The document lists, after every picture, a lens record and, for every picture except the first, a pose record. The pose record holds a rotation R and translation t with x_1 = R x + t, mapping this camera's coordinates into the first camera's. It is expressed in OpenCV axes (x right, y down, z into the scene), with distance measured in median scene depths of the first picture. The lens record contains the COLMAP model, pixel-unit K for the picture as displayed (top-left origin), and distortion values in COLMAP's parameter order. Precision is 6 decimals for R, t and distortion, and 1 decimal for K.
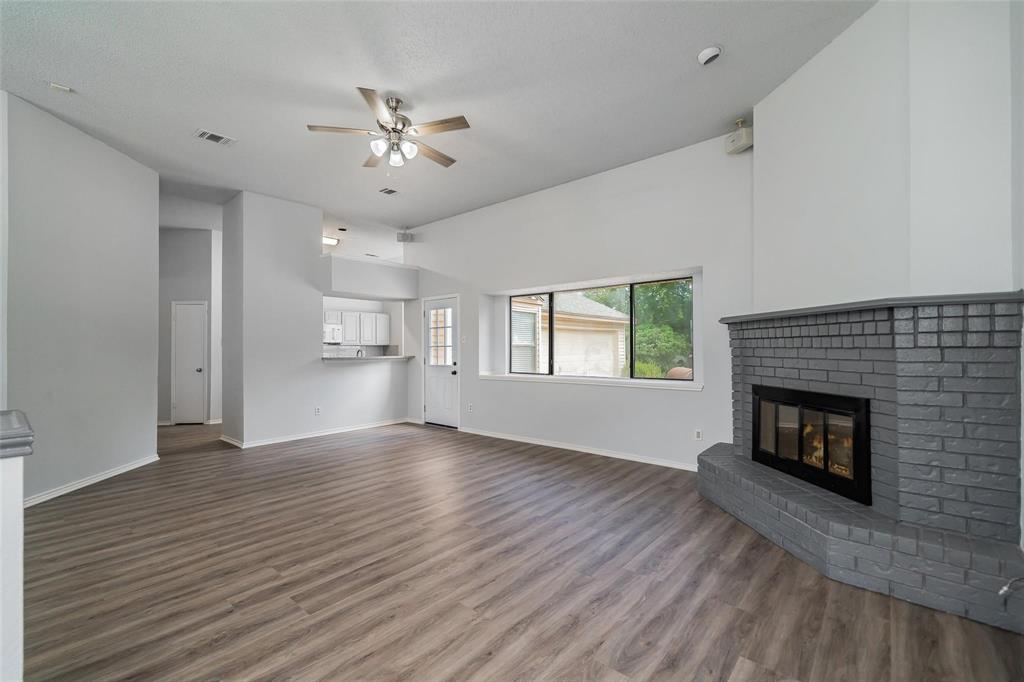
lens RADIAL K [[427.2, 0, 507.6], [0, 427.2, 345.2], [0, 0, 1]] dist [-0.015668, -0.000740]
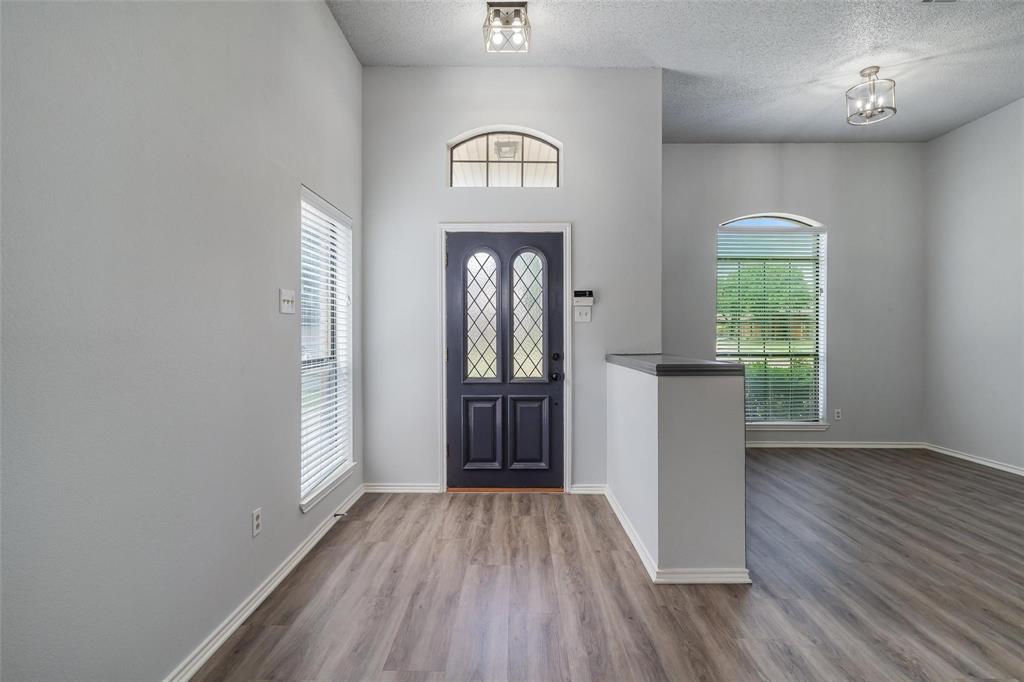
lens RADIAL K [[503.0, 0, 512.9], [0, 503.0, 336.7], [0, 0, 1]] dist [0.001061, 0.000095]
pose [[-0.751921, 0.010762, -0.659165, 0.361262], [0.009956, 0.999938, 0.004969, 0.009268], [0.659178, -0.002827, -0.751982, 0.743284]]
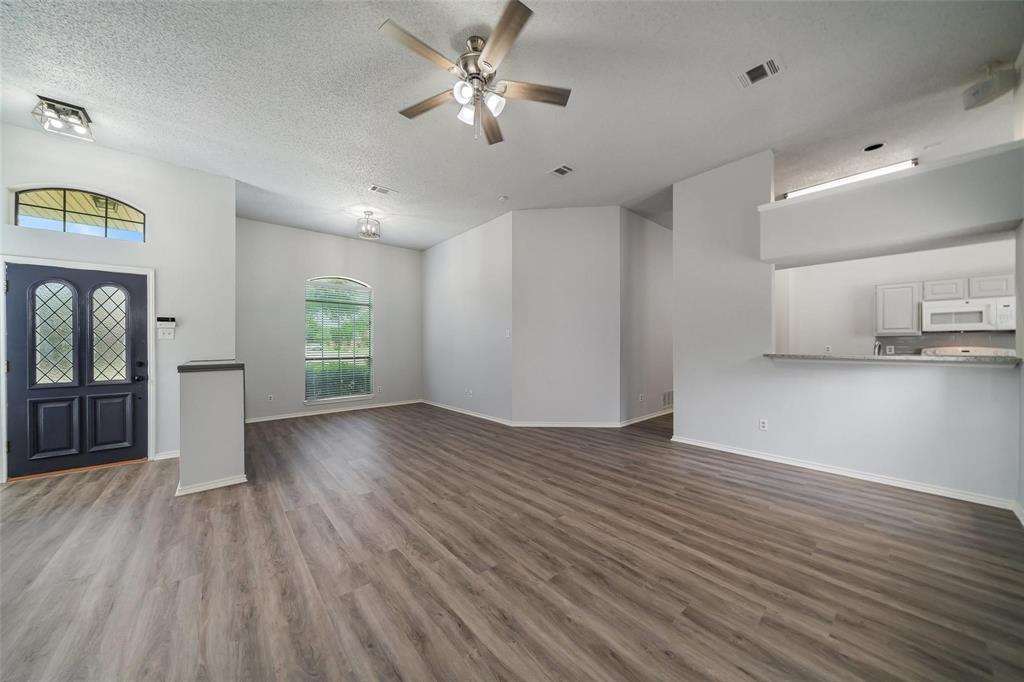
lens RADIAL K [[348.9, 0, 510.5], [0, 348.9, 343.7], [0, 0, 1]] dist [-0.000187, 0.000056]
pose [[-0.152827, 0.005816, -0.988236, 0.449243], [0.012647, 0.999912, 0.003929, 0.007529], [0.988172, -0.011898, -0.152887, 1.322861]]
